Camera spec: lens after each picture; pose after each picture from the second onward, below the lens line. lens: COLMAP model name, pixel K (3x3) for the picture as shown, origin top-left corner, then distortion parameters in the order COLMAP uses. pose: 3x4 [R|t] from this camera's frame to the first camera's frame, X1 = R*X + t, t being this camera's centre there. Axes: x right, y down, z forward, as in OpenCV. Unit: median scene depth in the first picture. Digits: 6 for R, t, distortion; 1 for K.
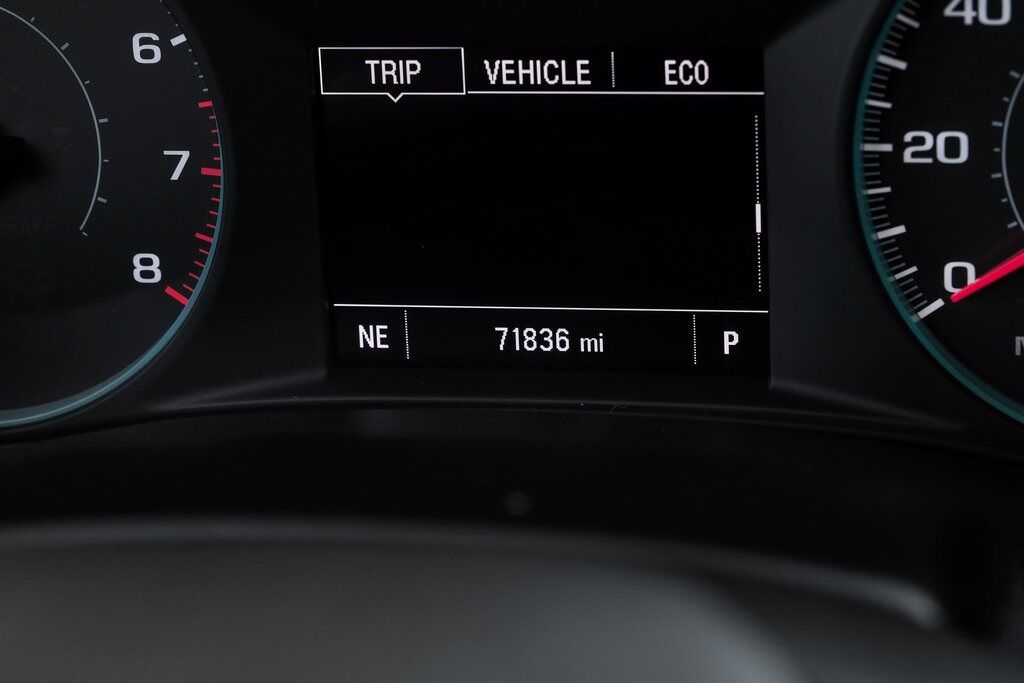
lens RADIAL K [[2444.5, 0, 514.0], [0, 2444.5, 337.0], [0, 0, 1]] dist [0.028683, 0.000000]
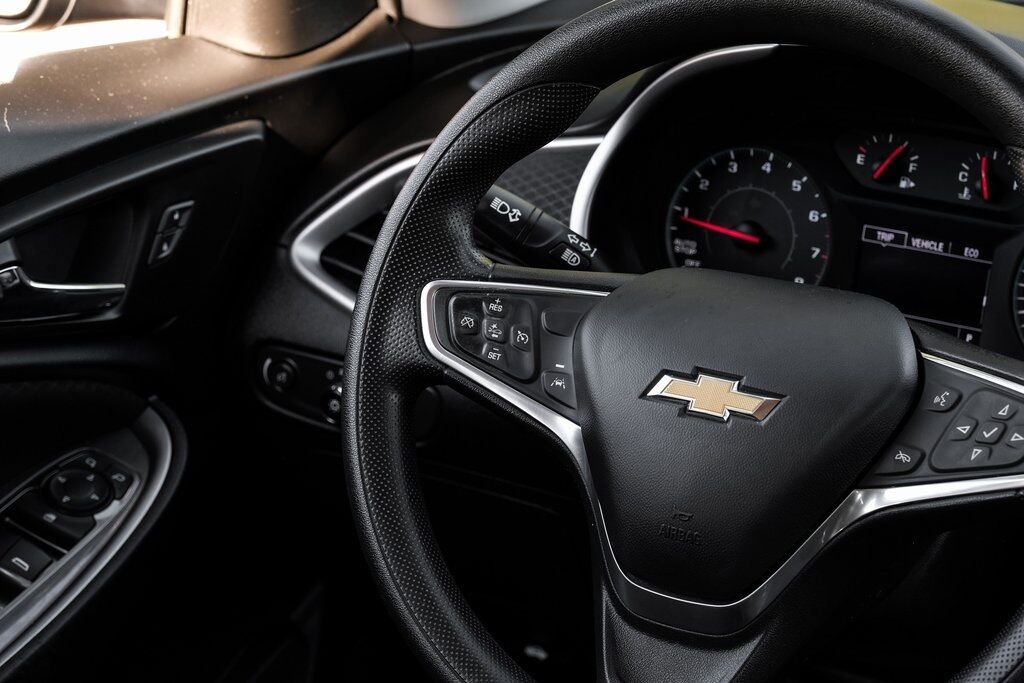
lens RADIAL K [[2444.5, 0, 512.7], [0, 2444.5, 349.7], [0, 0, 1]] dist [0.028683, 0.000000]
pose [[0.935576, 0.204870, -0.287623, 0.458469], [-0.239158, 0.966871, -0.089241, 0.450834], [0.259811, 0.152279, 0.953577, -2.238206]]
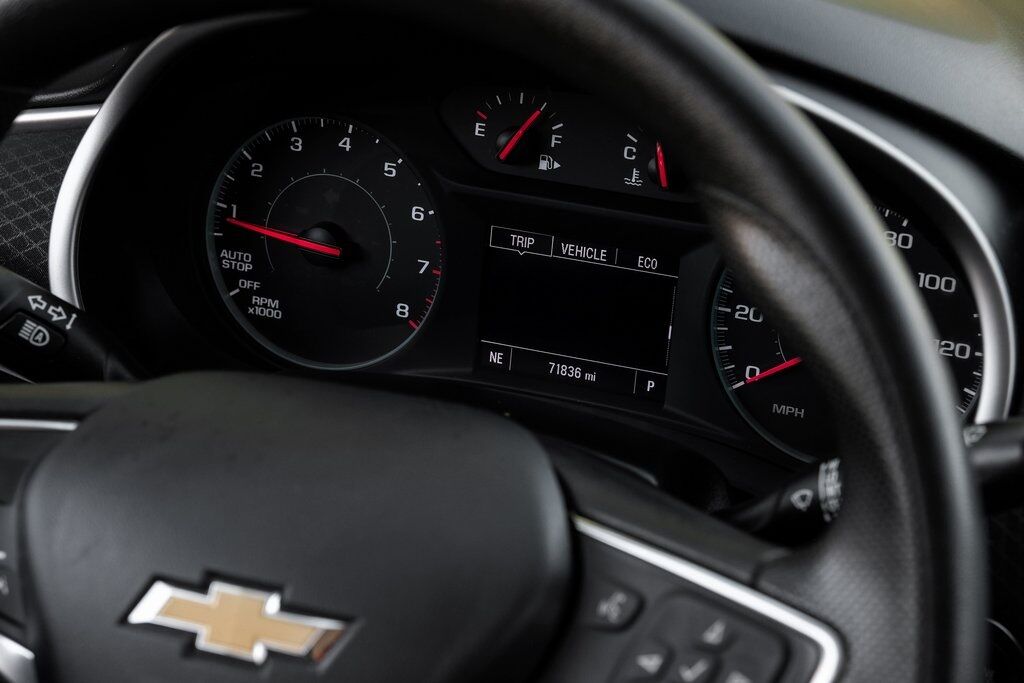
lens RADIAL K [[2444.5, 0, 513.2], [0, 2444.5, 341.3], [0, 0, 1]] dist [0.028683, 0.000000]
pose [[0.974683, 0.164732, -0.151184, 0.296396], [-0.171221, 0.984749, -0.030869, 0.052159], [0.143793, 0.055973, 0.988024, -1.209183]]
